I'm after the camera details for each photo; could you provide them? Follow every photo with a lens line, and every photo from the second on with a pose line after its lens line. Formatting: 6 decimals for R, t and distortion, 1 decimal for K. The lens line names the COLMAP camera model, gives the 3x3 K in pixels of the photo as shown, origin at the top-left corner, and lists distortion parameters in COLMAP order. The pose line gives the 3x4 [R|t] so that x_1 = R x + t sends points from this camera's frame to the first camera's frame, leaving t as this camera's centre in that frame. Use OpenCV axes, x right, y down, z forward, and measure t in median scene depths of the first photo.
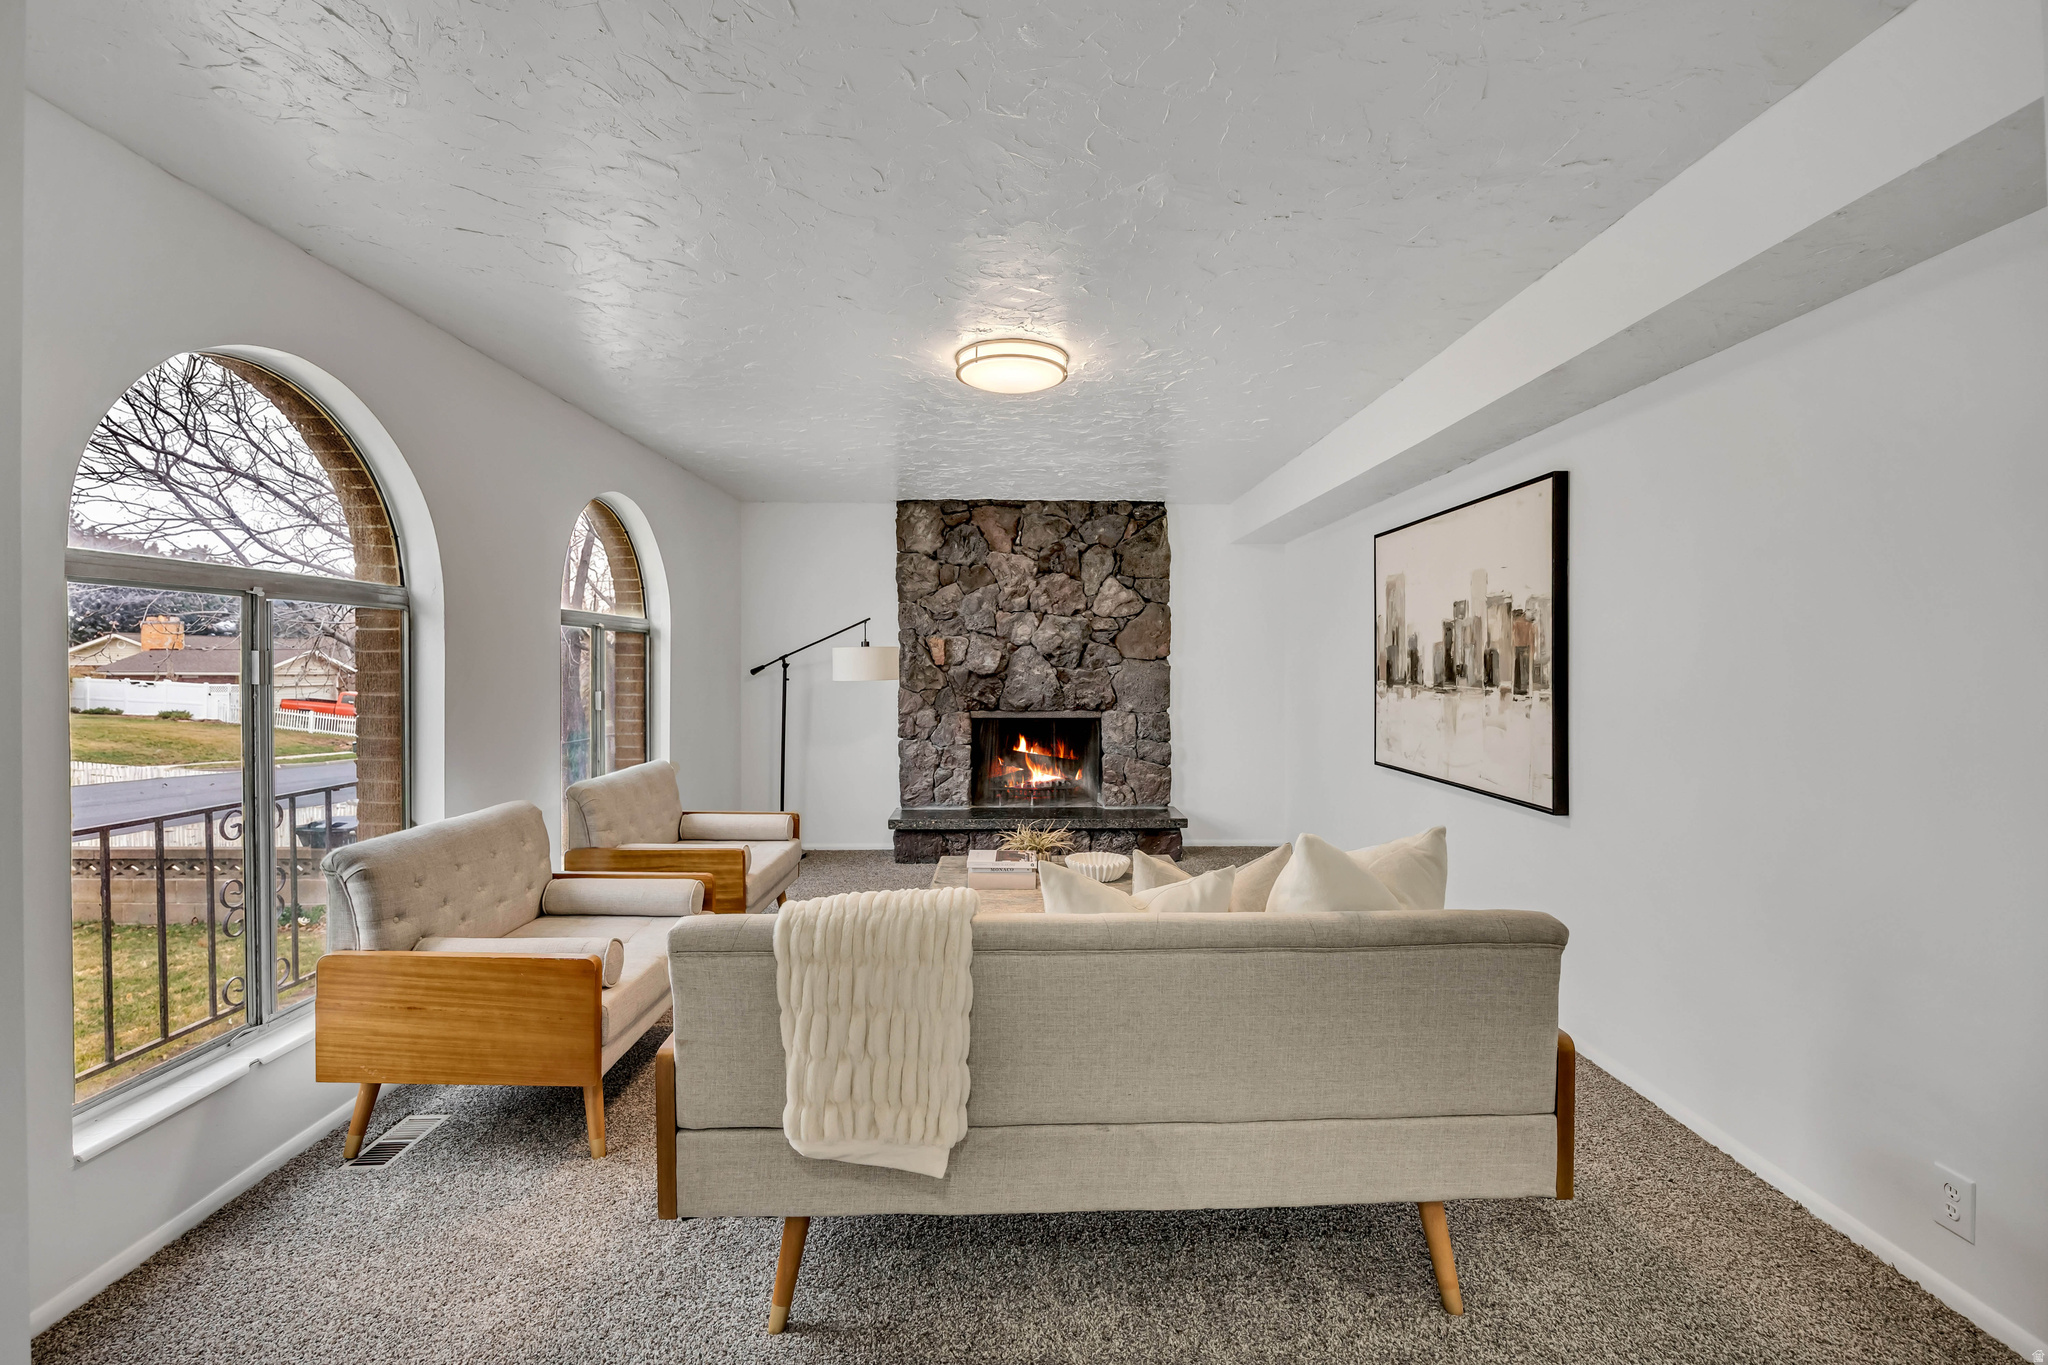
lens RADIAL K [[898.5, 0, 1027.6], [0, 898.5, 673.6], [0, 0, 1]] dist [-0.016266, 0.001050]
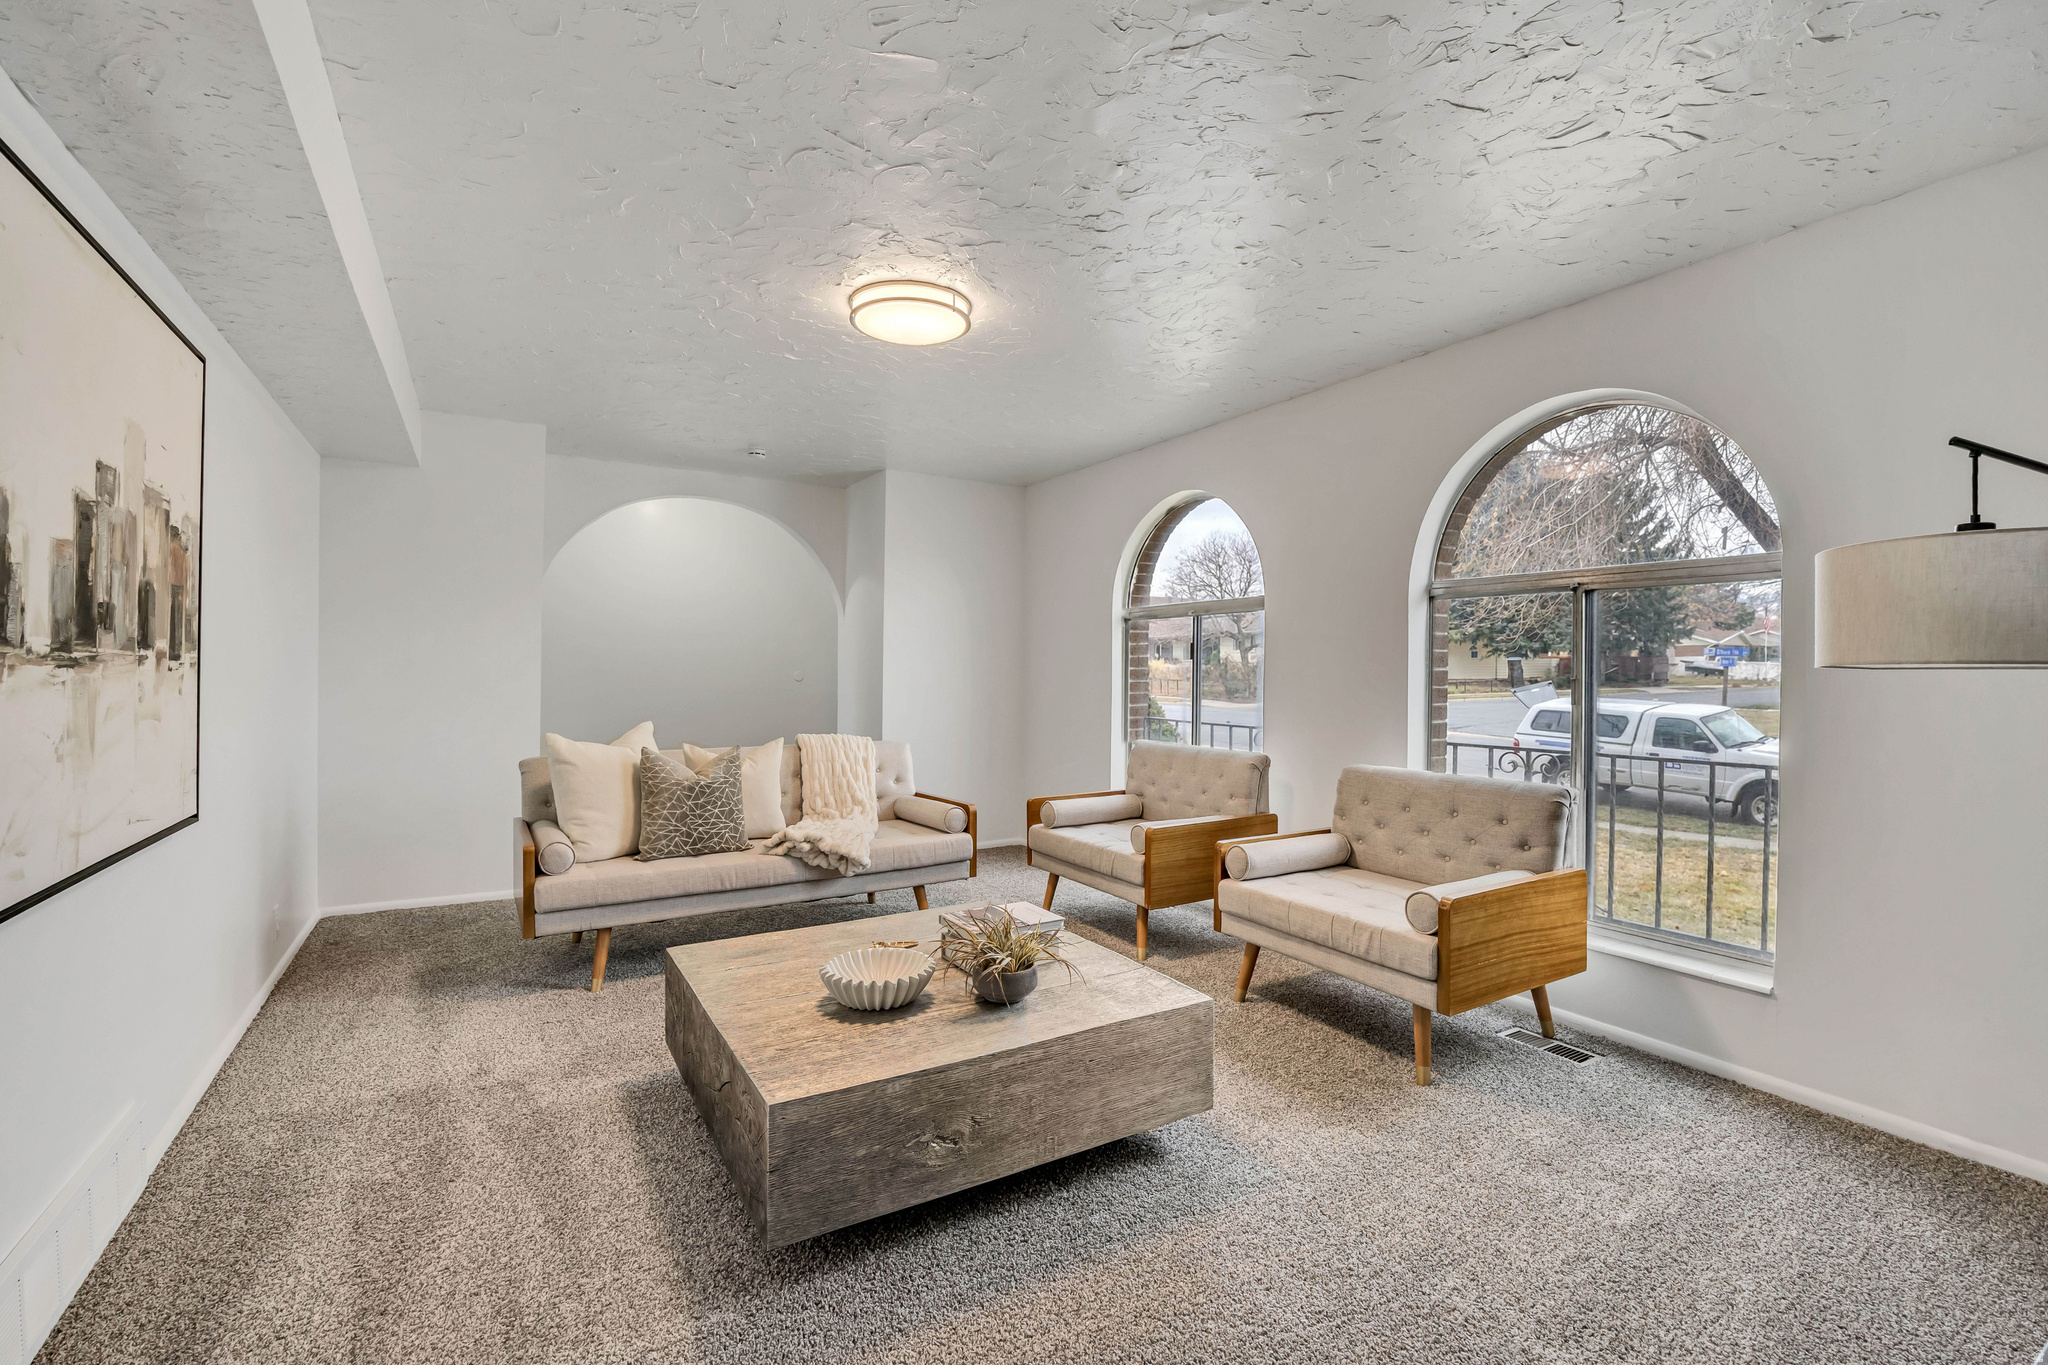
lens RADIAL K [[898.5, 0, 1027.3], [0, 898.5, 678.8], [0, 0, 1]] dist [-0.016266, 0.001050]
pose [[-0.865373, -0.015833, -0.500878, 0.300084], [-0.026651, 0.999540, 0.014450, 0.010048], [0.500419, 0.025854, -0.865397, 1.640581]]
